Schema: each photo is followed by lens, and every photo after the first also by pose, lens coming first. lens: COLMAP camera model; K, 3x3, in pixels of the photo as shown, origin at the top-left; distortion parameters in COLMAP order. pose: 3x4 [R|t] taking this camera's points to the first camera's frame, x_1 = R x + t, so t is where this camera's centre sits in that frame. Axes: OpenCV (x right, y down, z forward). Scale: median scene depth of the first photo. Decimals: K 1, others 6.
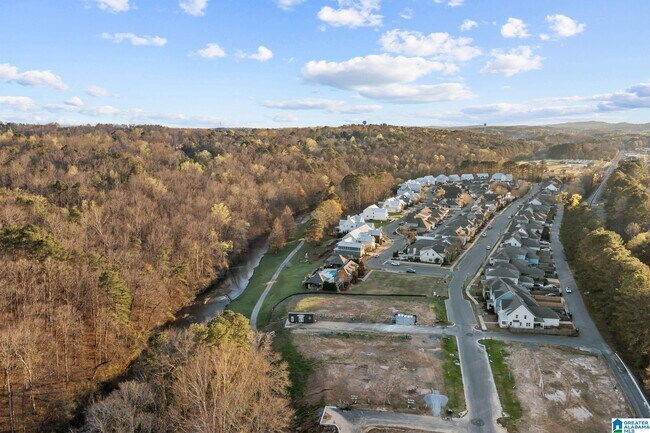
lens RADIAL K [[508.1, 0, 325.0], [0, 508.1, 216.5], [0, 0, 1]] dist [-0.000570, -0.002951]
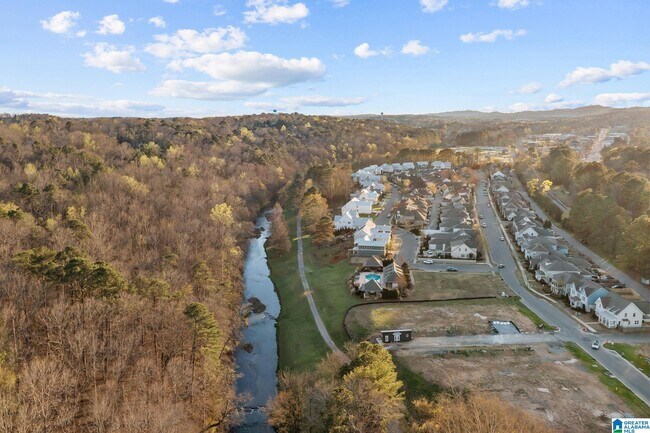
lens RADIAL K [[508.1, 0, 325.0], [0, 508.1, 216.5], [0, 0, 1]] dist [-0.000570, -0.002951]
pose [[0.976839, -0.043040, 0.209604, -0.251312], [0.038680, 0.998942, 0.024859, -0.021798], [-0.210452, -0.016176, 0.977470, 0.139773]]
